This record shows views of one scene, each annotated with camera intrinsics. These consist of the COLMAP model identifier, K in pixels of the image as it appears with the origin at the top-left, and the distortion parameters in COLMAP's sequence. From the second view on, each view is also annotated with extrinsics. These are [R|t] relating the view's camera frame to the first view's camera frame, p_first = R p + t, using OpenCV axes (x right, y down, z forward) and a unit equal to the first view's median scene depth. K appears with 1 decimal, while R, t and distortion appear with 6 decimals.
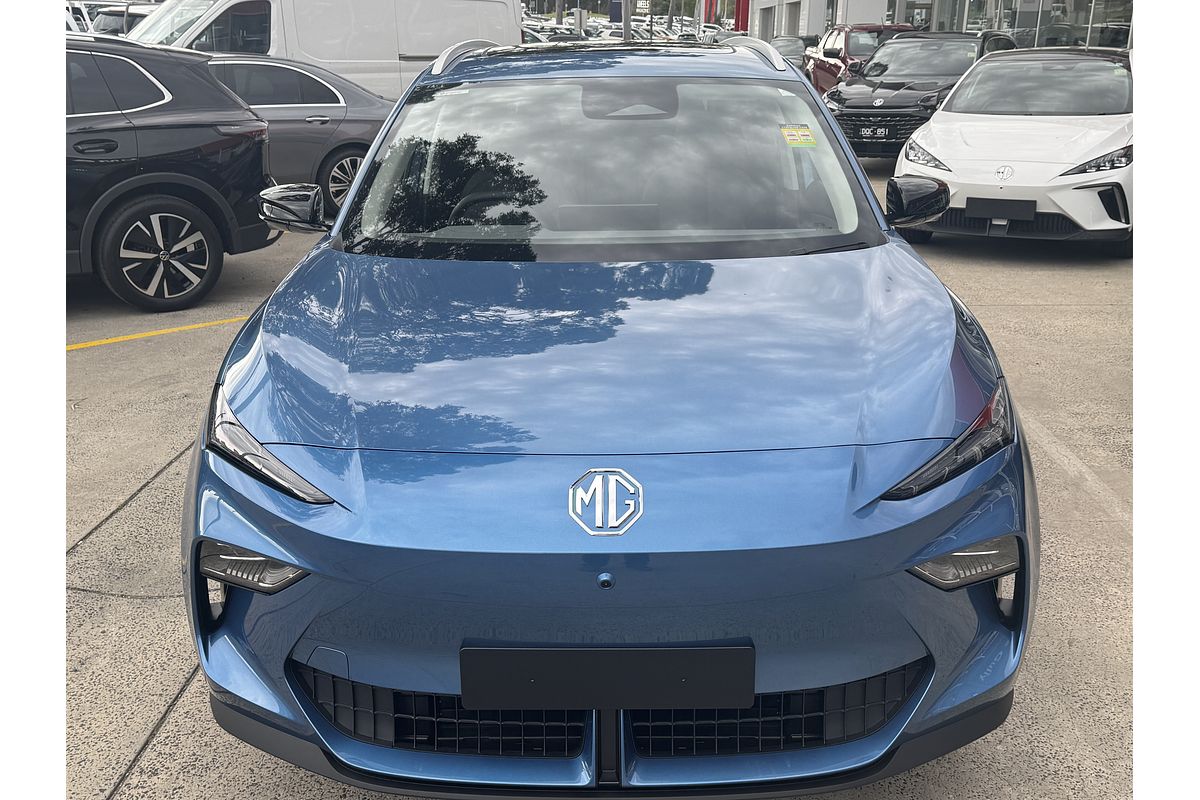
lens RADIAL K [[1166.4, 0, 599.5], [0, 1166.4, 406.7], [0, 0, 1]] dist [0.054857, 0.000000]
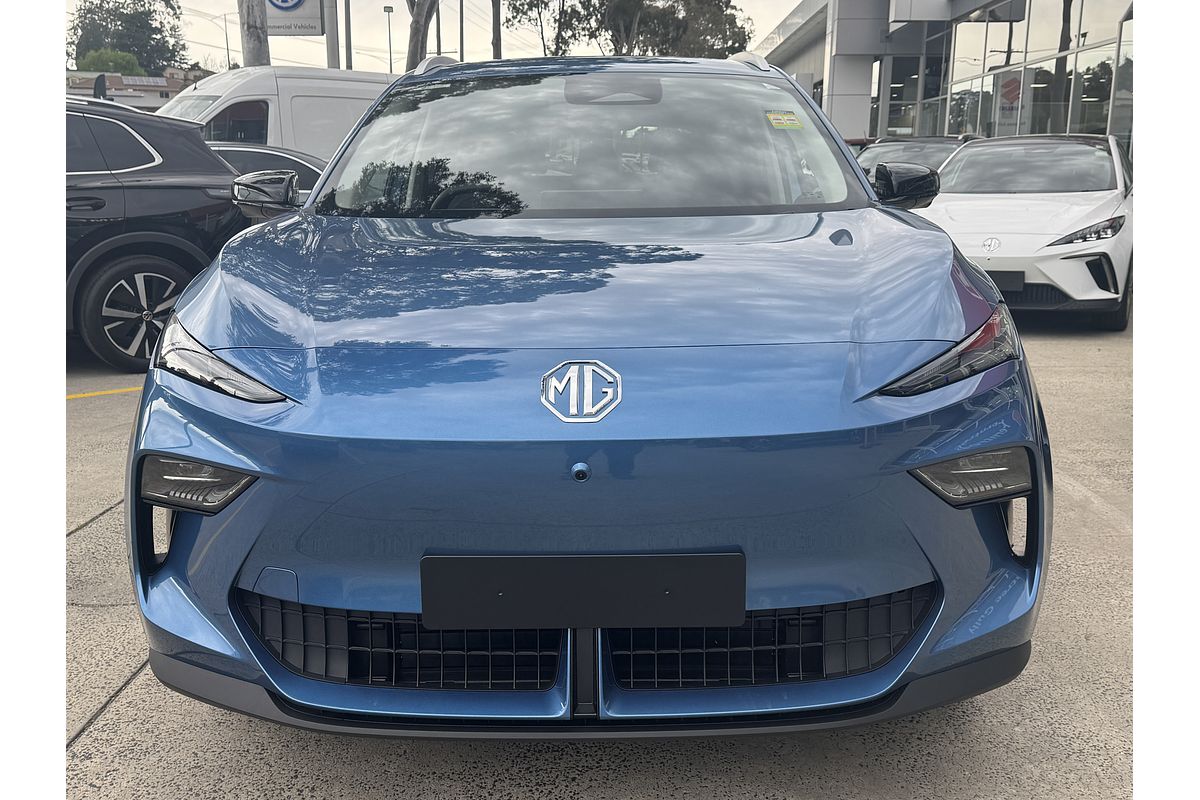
lens RADIAL K [[1166.4, 0, 596.8], [0, 1166.4, 394.7], [0, 0, 1]] dist [0.054857, 0.000000]
pose [[0.999993, -0.000569, 0.003830, 0.010283], [0.001018, 0.992981, -0.118266, 0.141649], [-0.003736, 0.118269, 0.992975, 0.063728]]
